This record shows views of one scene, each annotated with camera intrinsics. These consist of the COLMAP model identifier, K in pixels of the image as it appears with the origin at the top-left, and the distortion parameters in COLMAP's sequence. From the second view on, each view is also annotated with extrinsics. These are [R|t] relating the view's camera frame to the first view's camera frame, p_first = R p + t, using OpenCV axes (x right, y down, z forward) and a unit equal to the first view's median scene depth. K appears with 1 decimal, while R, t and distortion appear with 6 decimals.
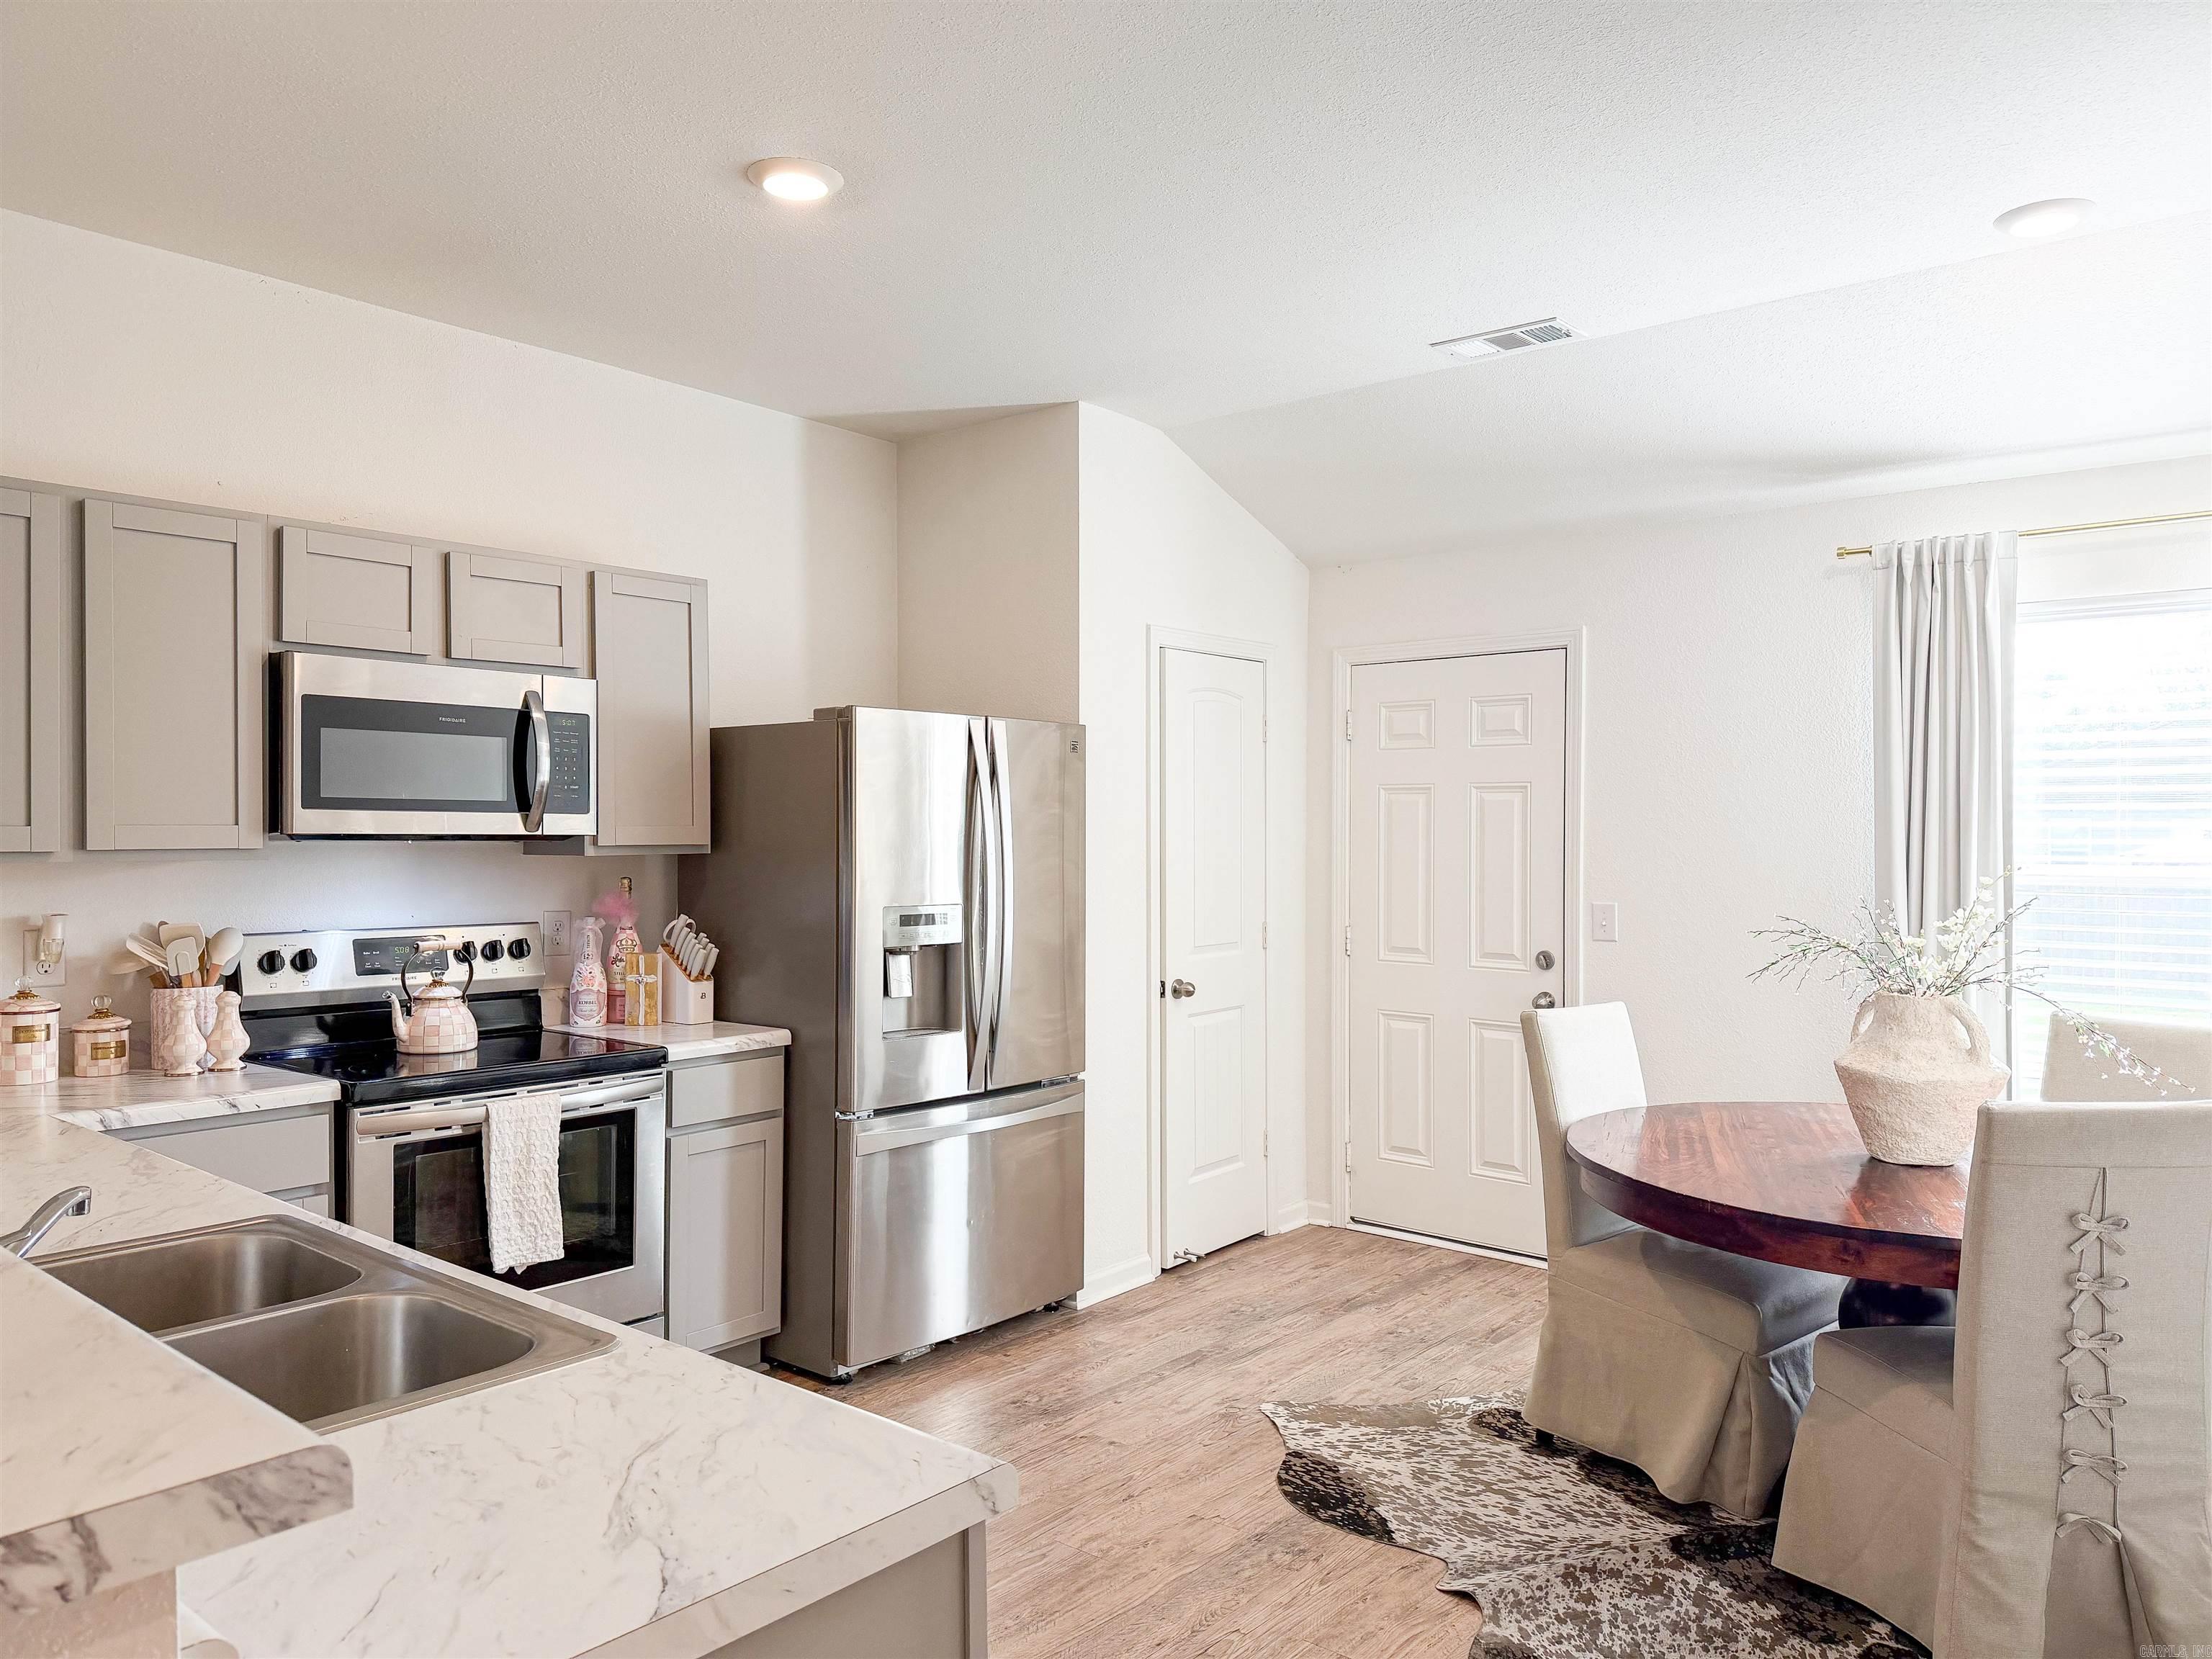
lens RADIAL K [[1578.3, 0, 1109.3], [0, 1578.3, 851.1], [0, 0, 1]] dist [0.080353, -0.086023]
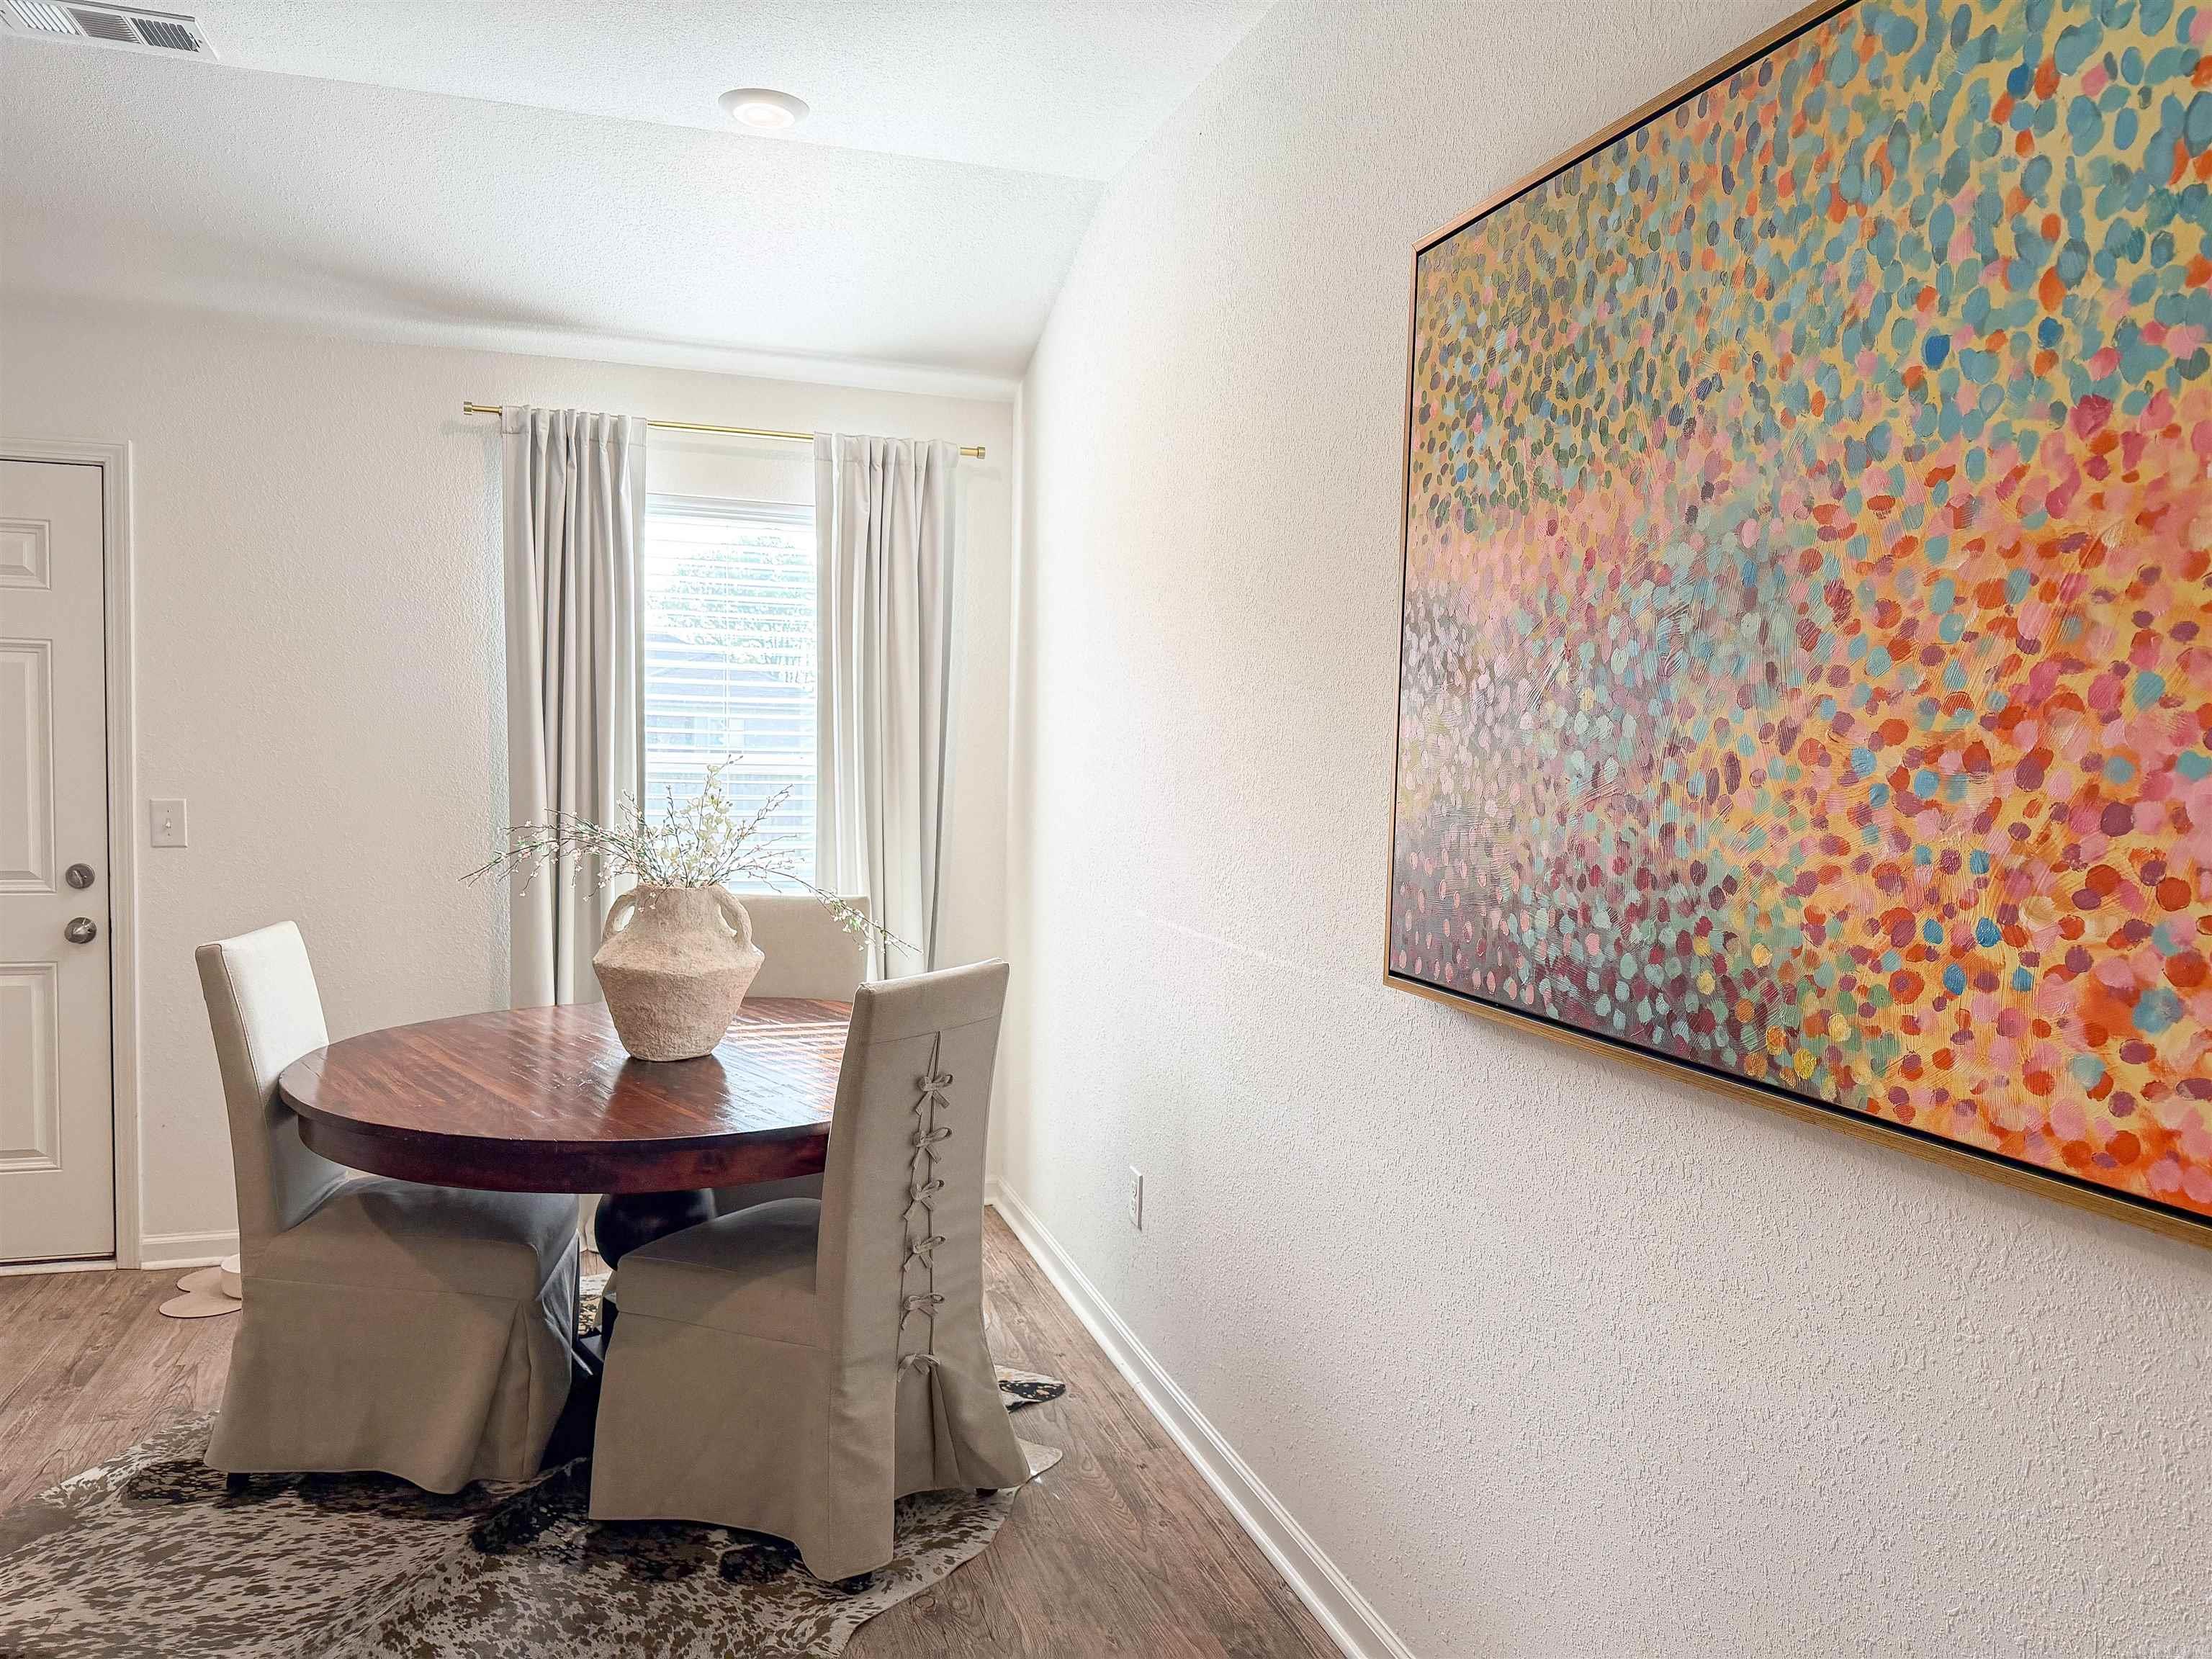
lens RADIAL K [[1578.3, 0, 1109.3], [0, 1578.3, 851.1], [0, 0, 1]] dist [0.080353, -0.086023]
pose [[0.543361, -0.051915, 0.837893, -0.158742], [-0.007207, 0.997761, 0.066494, 0.002389], [-0.839468, -0.042169, 0.541770, 0.253419]]
